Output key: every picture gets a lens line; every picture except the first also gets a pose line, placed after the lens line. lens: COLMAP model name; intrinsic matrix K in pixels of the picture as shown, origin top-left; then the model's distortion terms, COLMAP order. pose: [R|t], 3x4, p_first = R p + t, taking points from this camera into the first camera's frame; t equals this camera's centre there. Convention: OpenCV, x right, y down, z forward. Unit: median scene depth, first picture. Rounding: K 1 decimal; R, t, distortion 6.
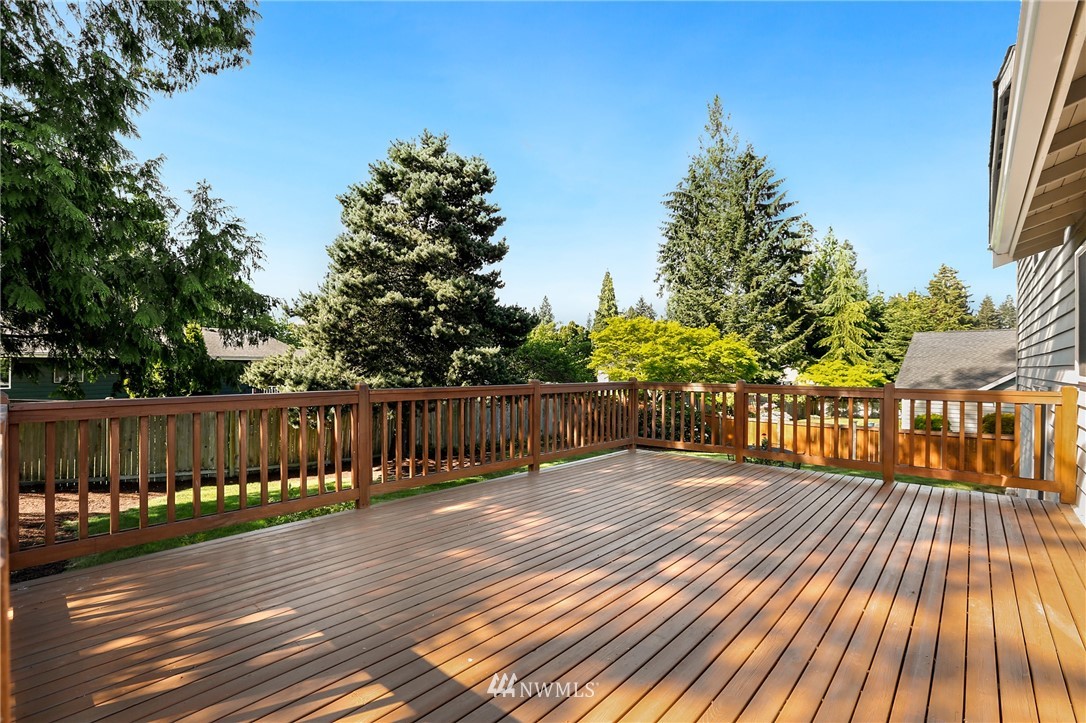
lens RADIAL K [[498.1, 0, 536.3], [0, 498.1, 360.0], [0, 0, 1]] dist [-0.035438, 0.006839]
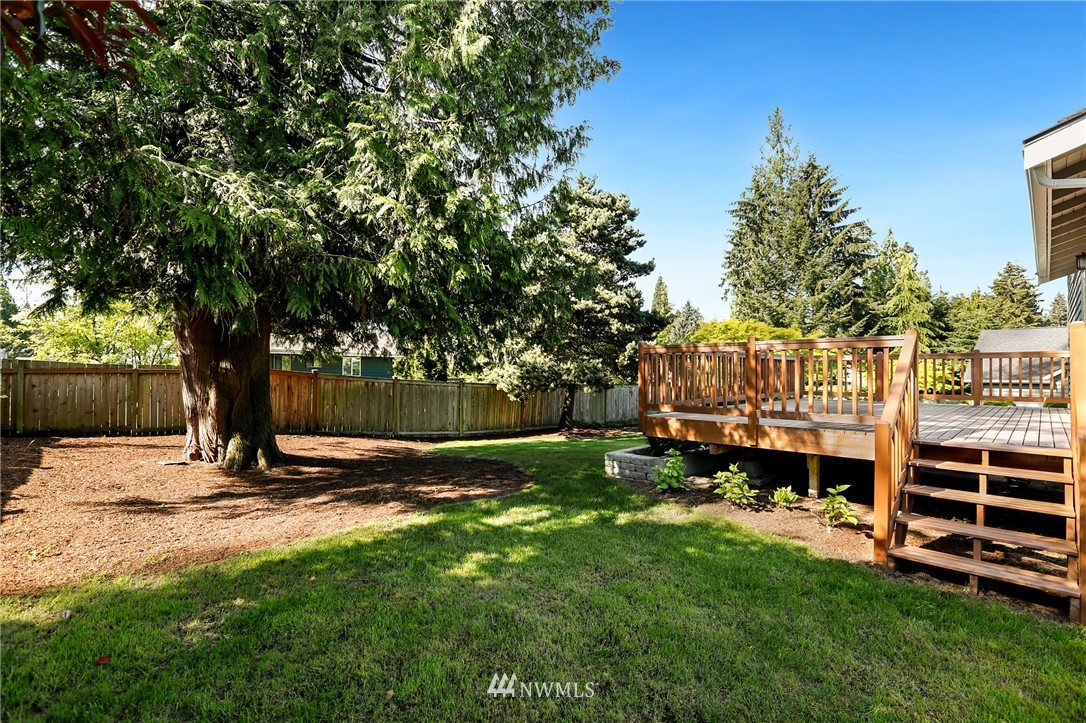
lens RADIAL K [[498.1, 0, 536.5], [0, 498.1, 360.2], [0, 0, 1]] dist [-0.035438, 0.006839]
pose [[0.996952, -0.004342, -0.077899, -0.078383], [0.003571, 0.999943, -0.010034, 0.010387], [0.077938, 0.009725, 0.996911, -0.093218]]
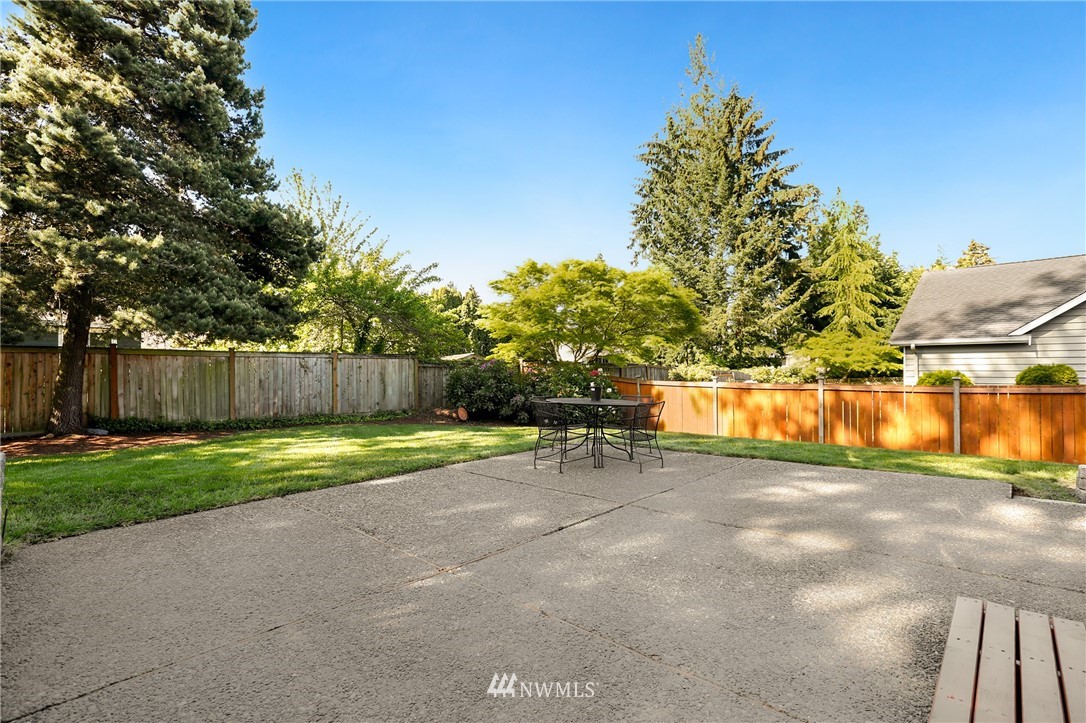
lens RADIAL K [[498.1, 0, 553.3], [0, 498.1, 357.1], [0, 0, 1]] dist [-0.035438, 0.006839]
pose [[0.999613, -0.016649, -0.022265, 0.137865], [0.016431, 0.999816, -0.009939, 0.042098], [0.022426, 0.009570, 0.999703, 0.151569]]
